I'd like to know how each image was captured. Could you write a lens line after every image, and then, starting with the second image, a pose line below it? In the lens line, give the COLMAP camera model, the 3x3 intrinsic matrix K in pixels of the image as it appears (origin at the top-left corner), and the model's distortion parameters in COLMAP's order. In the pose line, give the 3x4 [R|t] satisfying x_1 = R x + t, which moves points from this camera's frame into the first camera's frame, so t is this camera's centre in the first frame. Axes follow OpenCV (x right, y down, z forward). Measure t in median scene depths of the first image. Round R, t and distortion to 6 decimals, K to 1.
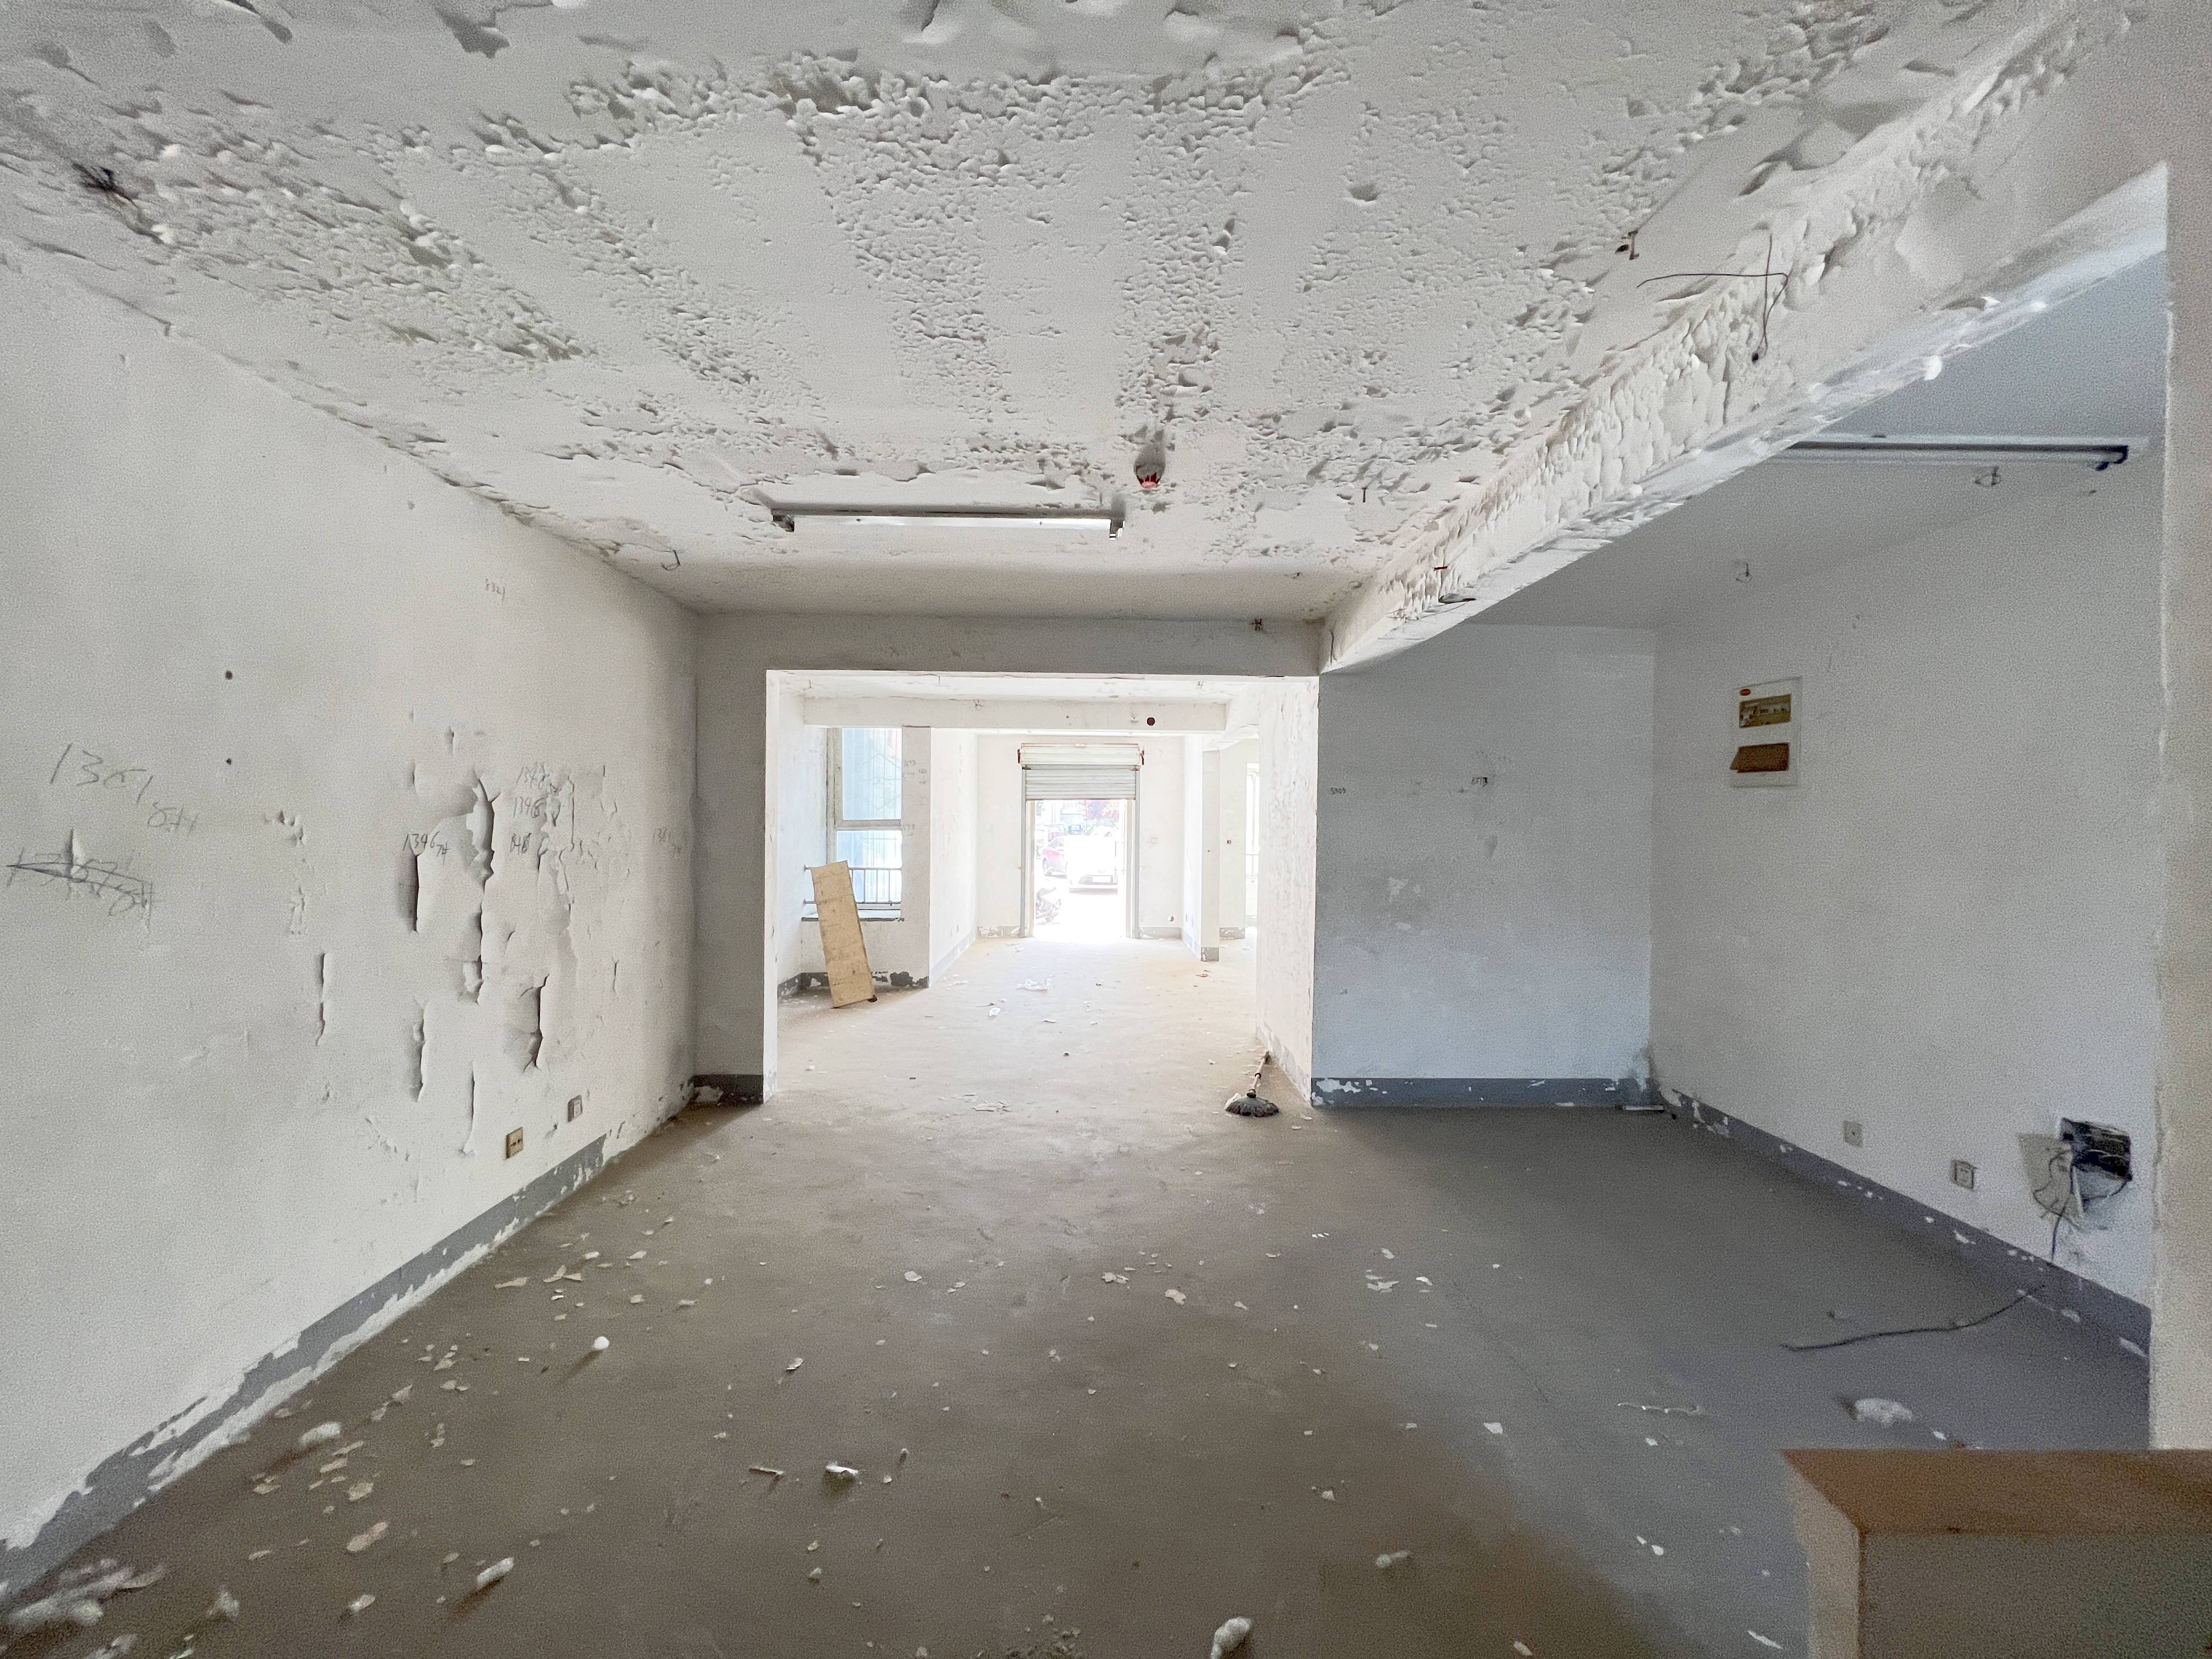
lens RADIAL K [[915.6, 0, 1109.9], [0, 915.6, 831.0], [0, 0, 1]] dist [-0.000213, -0.000252]
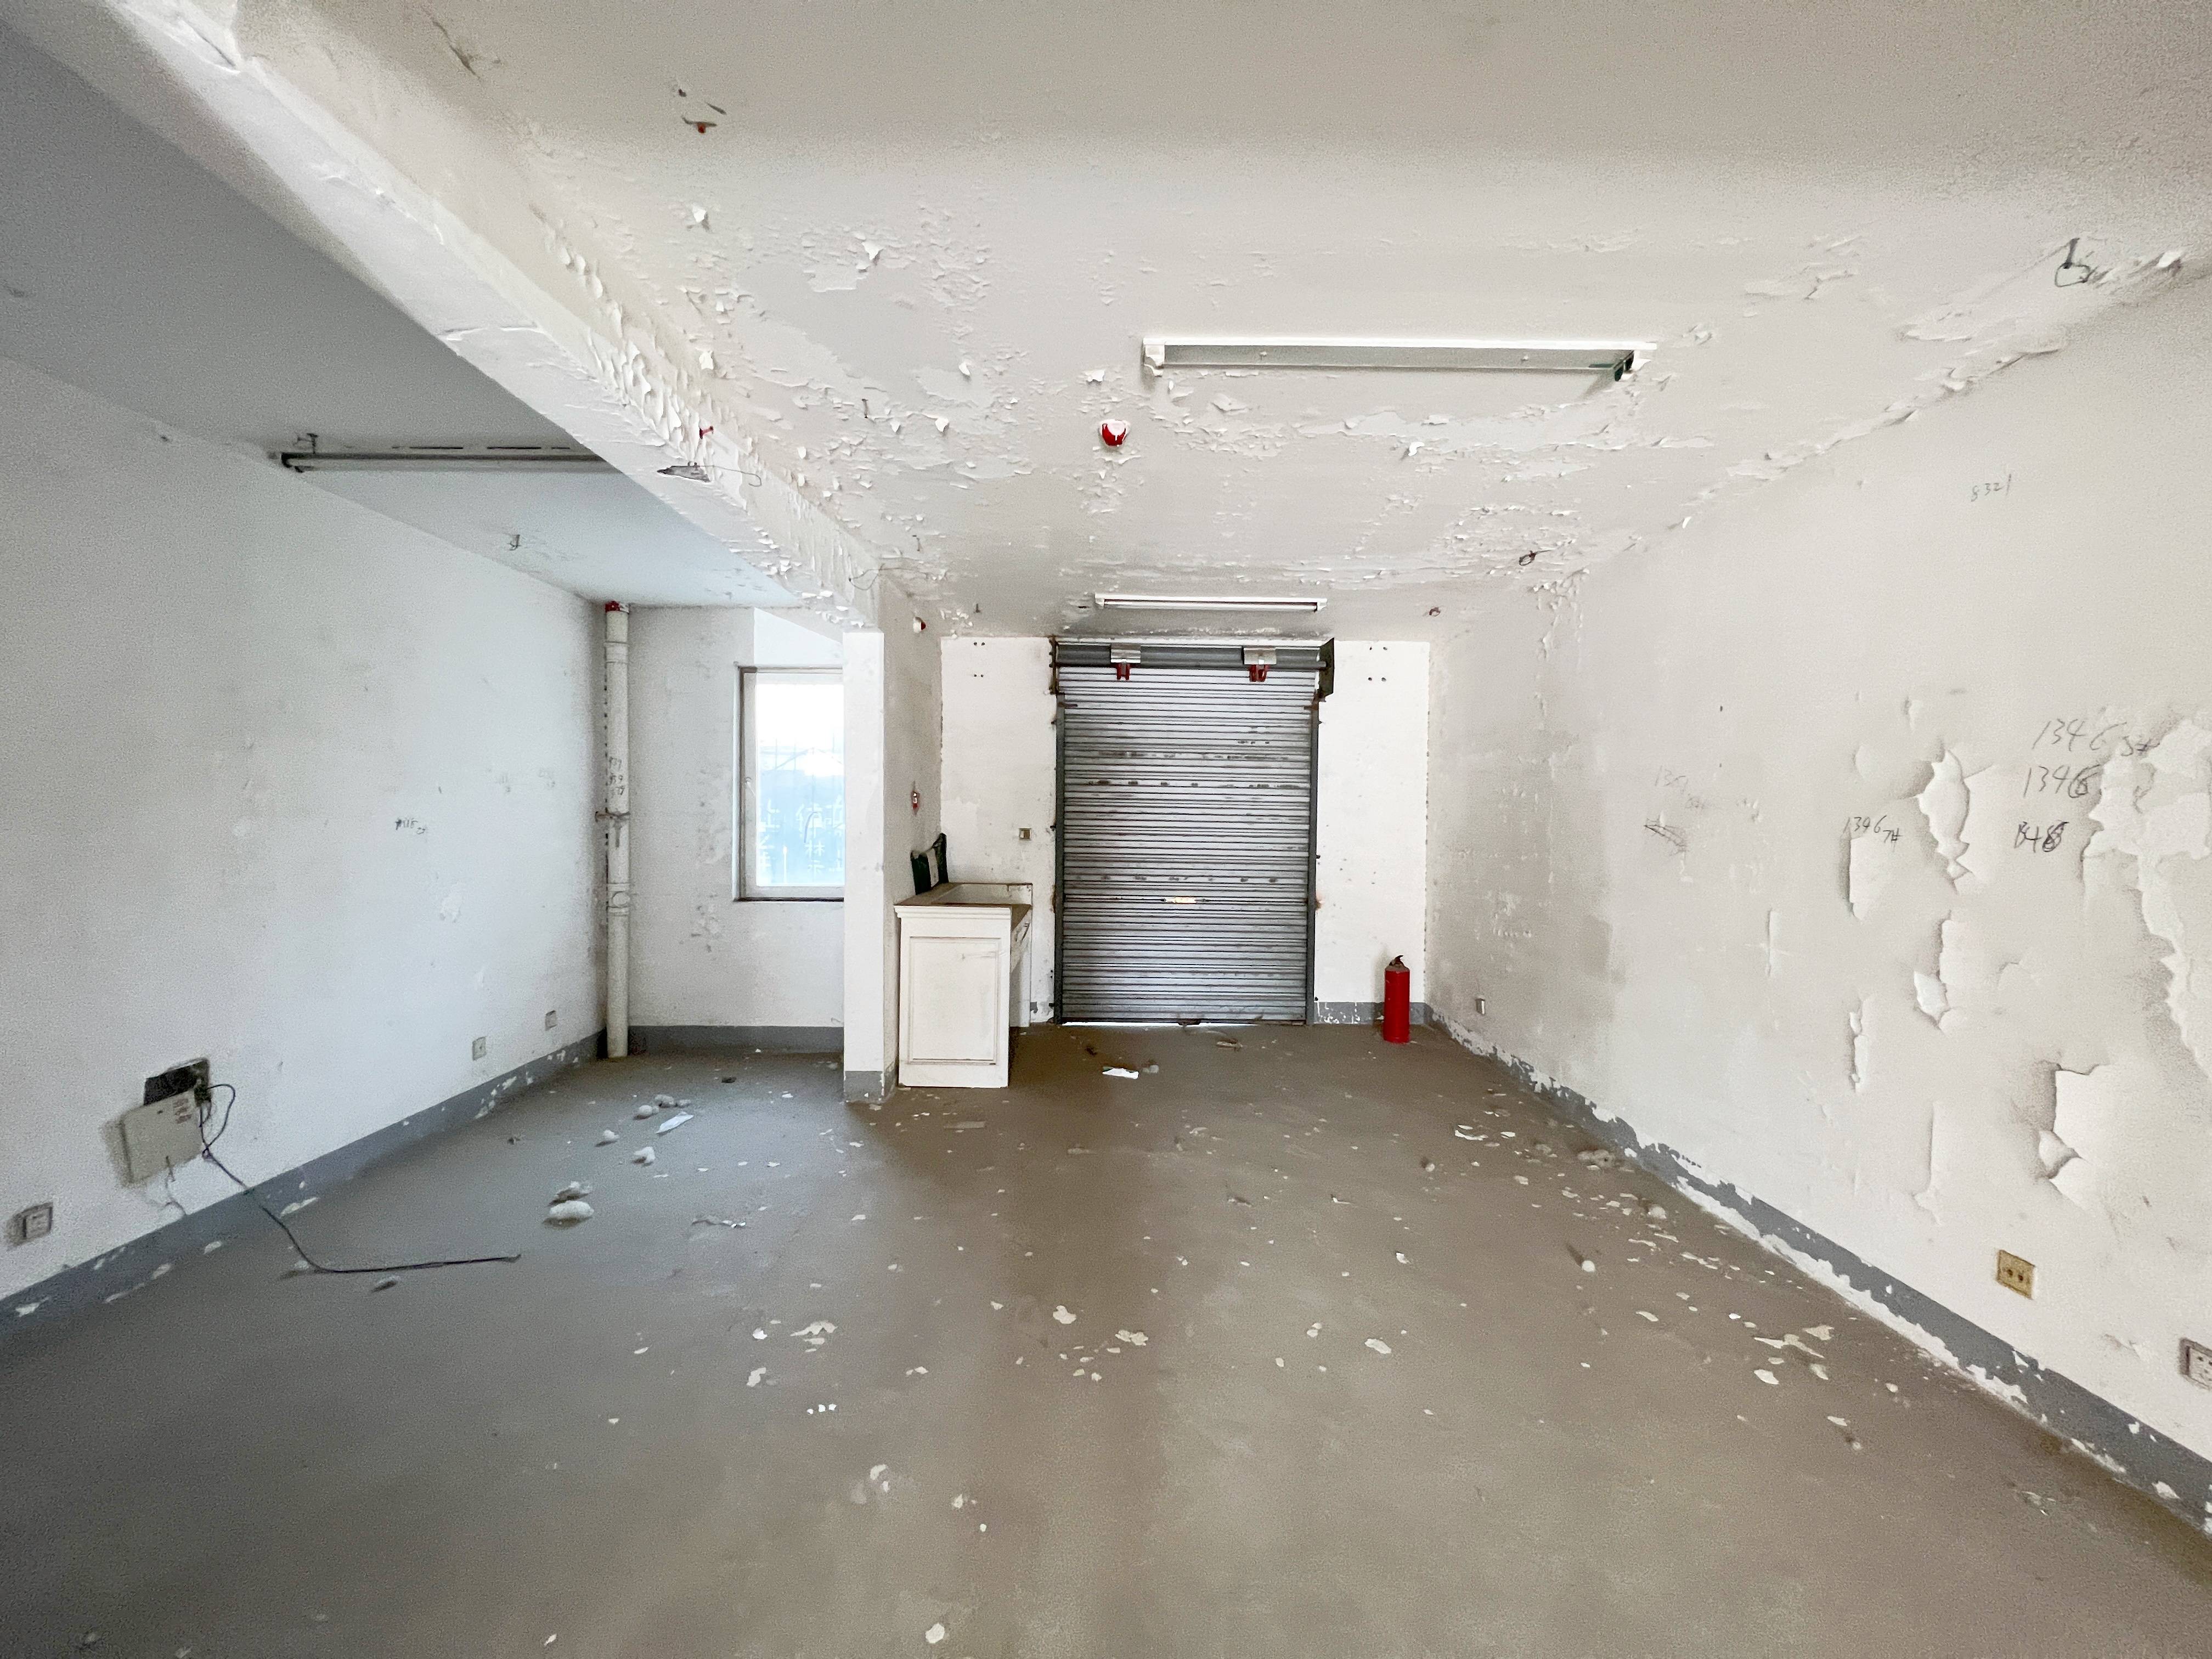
lens RADIAL K [[915.6, 0, 1106.8], [0, 915.6, 822.5], [0, 0, 1]] dist [-0.000213, -0.000252]
pose [[-0.999770, -0.020214, 0.007176, 0.014887], [-0.020023, 0.999468, 0.025748, 0.000010], [-0.007693, 0.025599, -0.999643, 0.872510]]
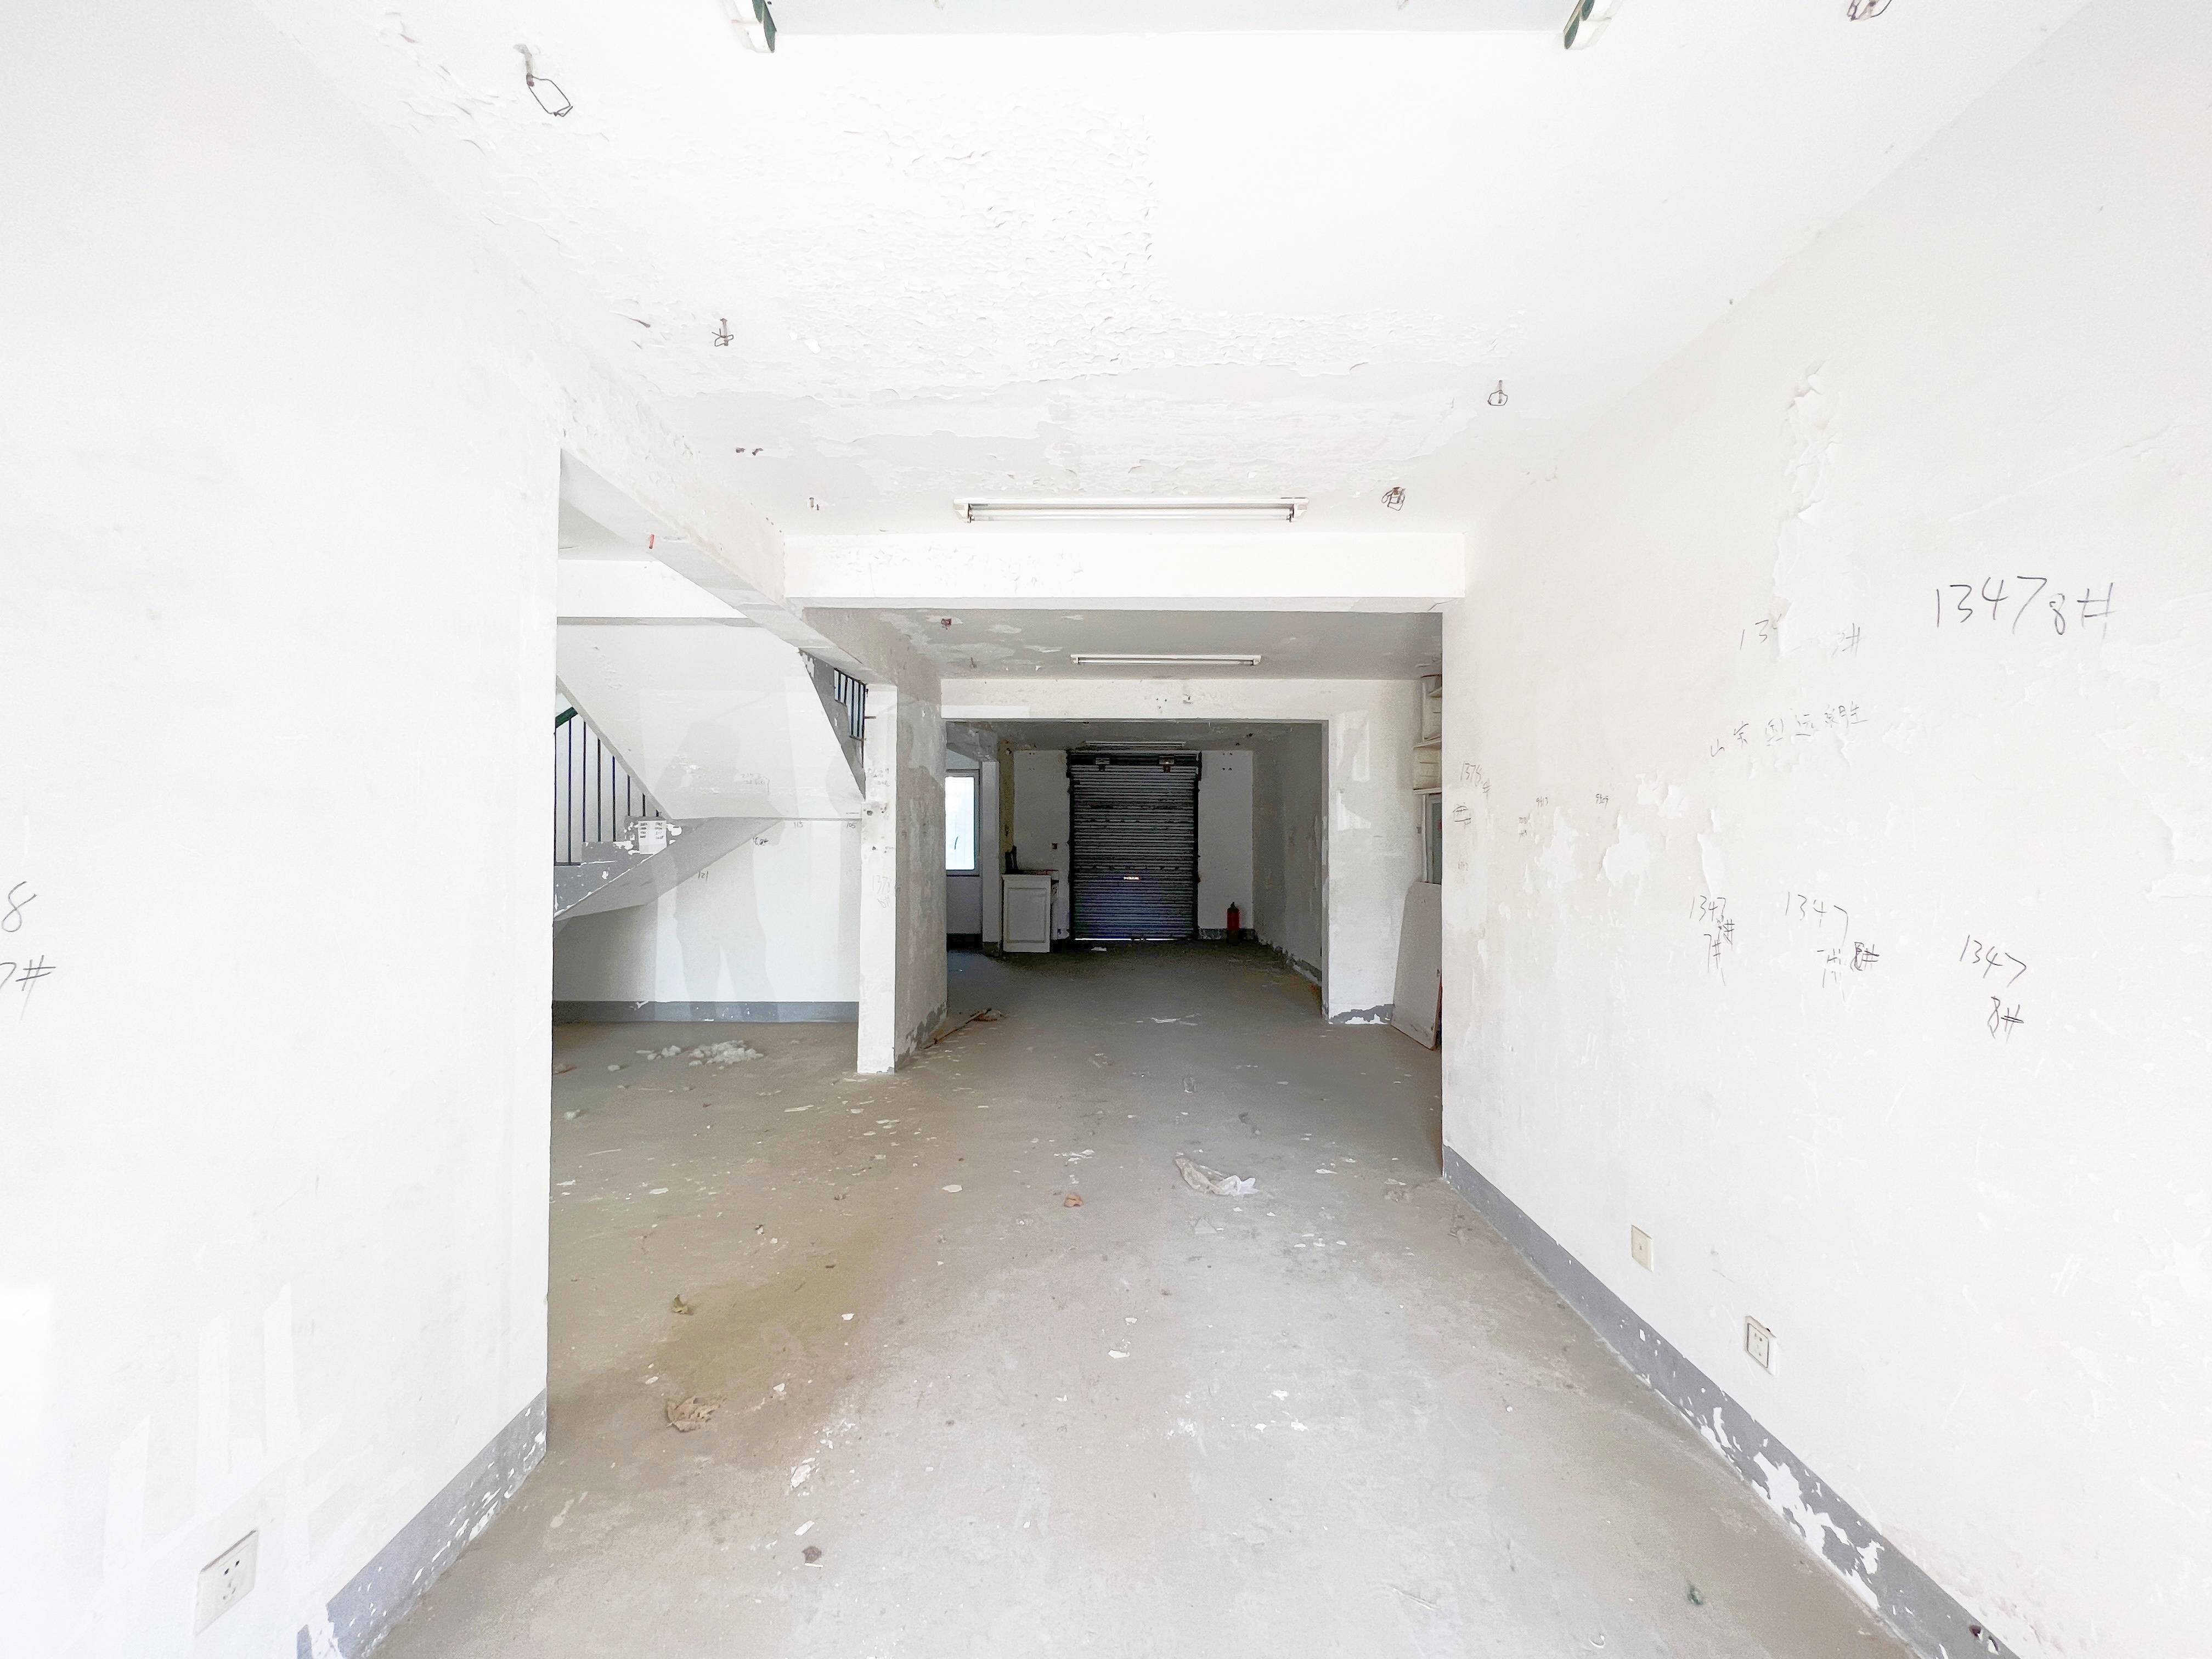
lens RADIAL K [[915.6, 0, 1107.0], [0, 915.6, 827.0], [0, 0, 1]] dist [-0.000213, -0.000252]
pose [[-0.999508, -0.011454, 0.029190, -0.061924], [-0.011488, 0.999934, -0.000978, -0.002250], [-0.029177, -0.001313, -0.999573, 1.878721]]
